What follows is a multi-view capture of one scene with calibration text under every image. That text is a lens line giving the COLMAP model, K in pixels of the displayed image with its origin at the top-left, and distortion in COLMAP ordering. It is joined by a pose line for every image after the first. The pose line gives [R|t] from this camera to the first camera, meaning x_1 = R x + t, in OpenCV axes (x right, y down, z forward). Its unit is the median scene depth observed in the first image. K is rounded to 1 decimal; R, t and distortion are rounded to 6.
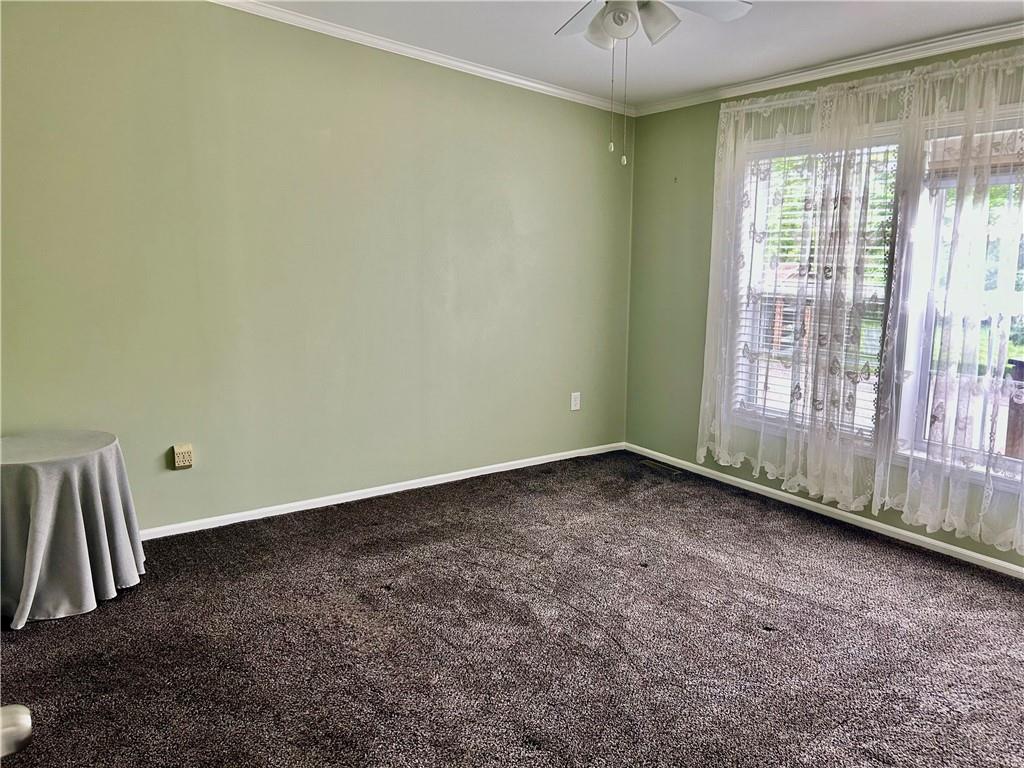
lens RADIAL K [[769.6, 0, 512.5], [0, 769.6, 378.8], [0, 0, 1]] dist [0.056575, -0.065042]
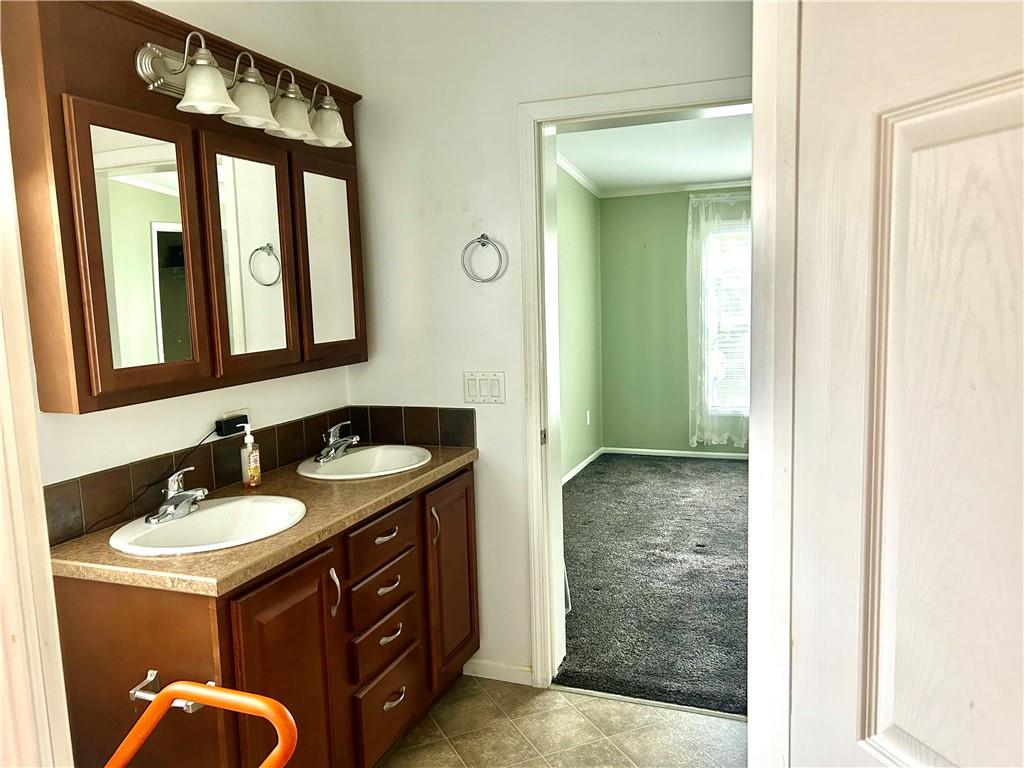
lens RADIAL K [[769.6, 0, 513.1], [0, 769.6, 387.3], [0, 0, 1]] dist [0.056575, -0.065042]
pose [[0.816144, -0.099999, 0.569131, -0.856430], [0.132675, 0.991028, -0.016130, -0.019029], [-0.562412, 0.088674, 0.822089, 0.032377]]
